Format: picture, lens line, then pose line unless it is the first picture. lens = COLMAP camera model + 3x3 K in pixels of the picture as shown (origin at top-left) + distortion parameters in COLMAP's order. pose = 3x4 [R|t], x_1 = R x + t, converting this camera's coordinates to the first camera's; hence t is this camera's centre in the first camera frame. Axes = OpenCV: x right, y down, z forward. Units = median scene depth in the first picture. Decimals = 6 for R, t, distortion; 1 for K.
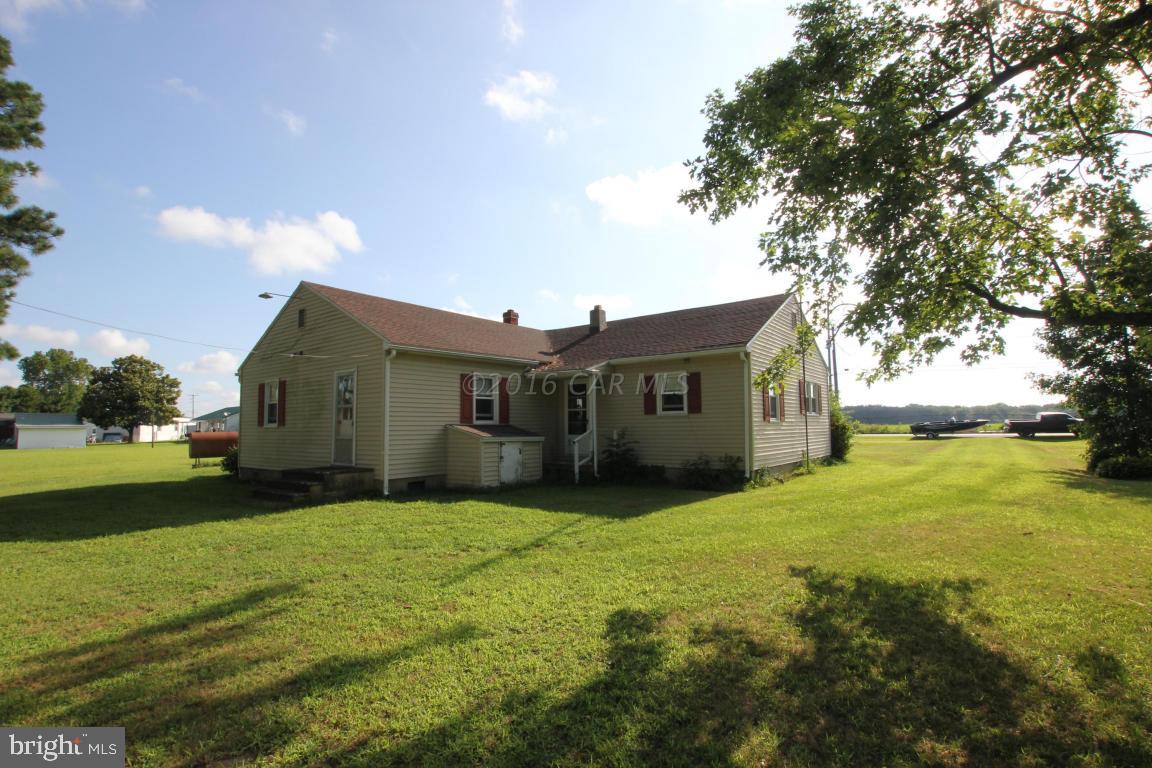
lens RADIAL K [[537.1, 0, 578.5], [0, 537.1, 389.5], [0, 0, 1]] dist [-0.019634, 0.000668]
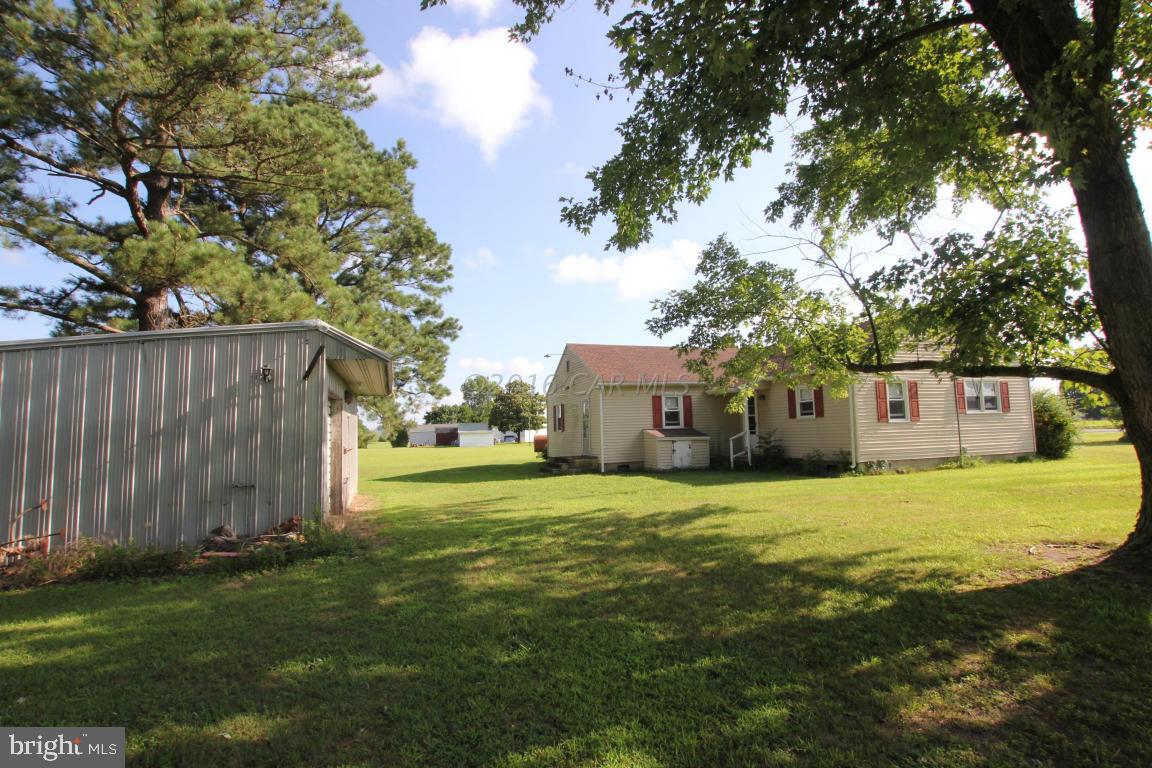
lens RADIAL K [[537.1, 0, 578.5], [0, 537.1, 389.5], [0, 0, 1]] dist [-0.019634, 0.000668]
pose [[0.821431, -0.057913, -0.567359, 0.424512], [0.059100, 0.998119, -0.016317, -0.030896], [0.567237, -0.020127, 0.823309, -0.332254]]
